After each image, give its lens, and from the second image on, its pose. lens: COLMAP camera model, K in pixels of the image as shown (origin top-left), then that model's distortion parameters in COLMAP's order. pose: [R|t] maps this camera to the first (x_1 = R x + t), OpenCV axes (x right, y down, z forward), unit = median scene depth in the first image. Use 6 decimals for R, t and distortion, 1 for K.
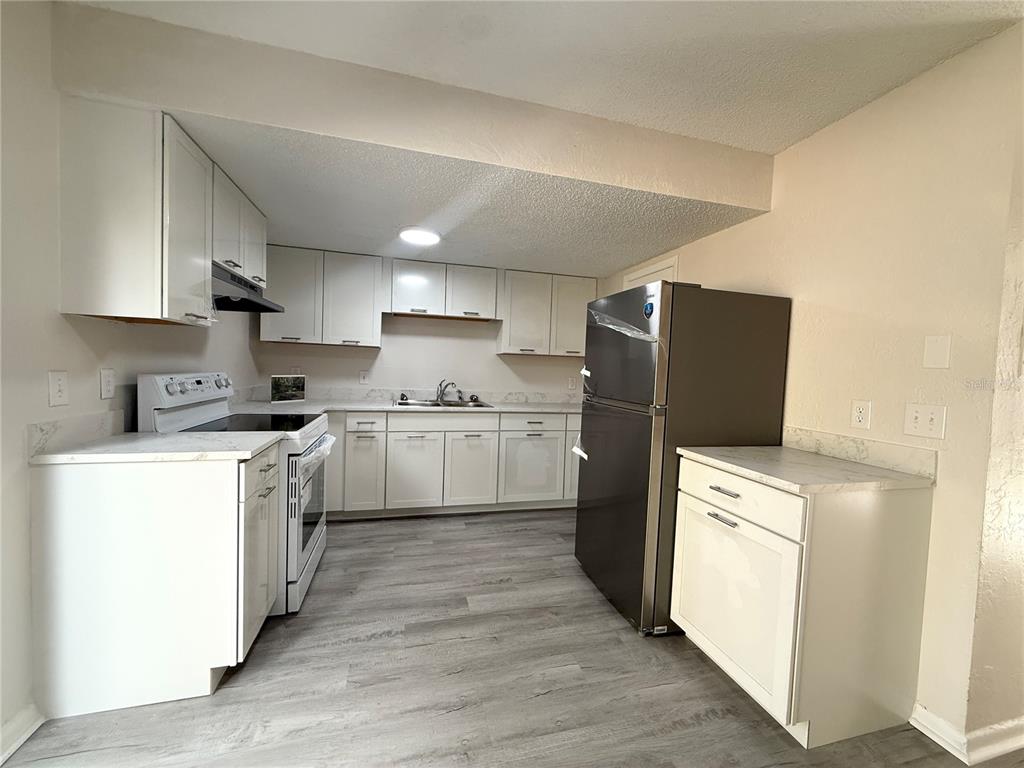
lens RADIAL K [[408.1, 0, 511.4], [0, 408.1, 384.2], [0, 0, 1]] dist [0.003159, -0.000416]
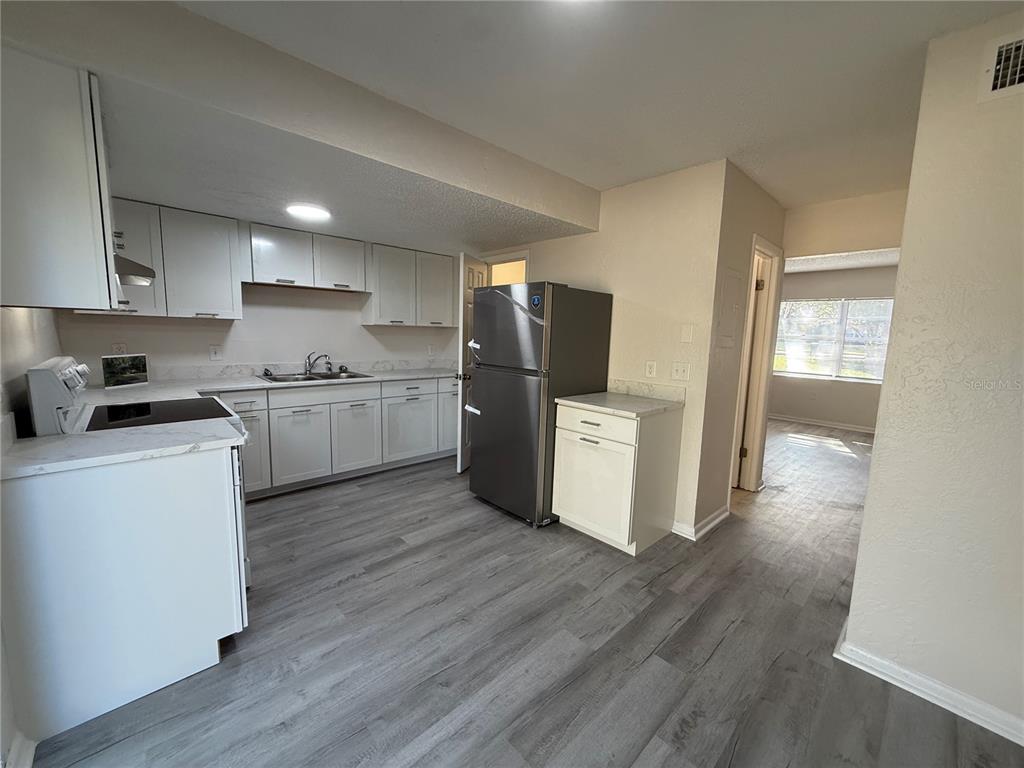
lens RADIAL K [[408.1, 0, 511.9], [0, 408.1, 384.1], [0, 0, 1]] dist [0.003159, -0.000416]
pose [[0.882471, -0.072163, 0.464798, -0.333551], [0.024417, 0.993857, 0.107945, -0.046994], [-0.469732, -0.083910, 0.878812, -0.166199]]
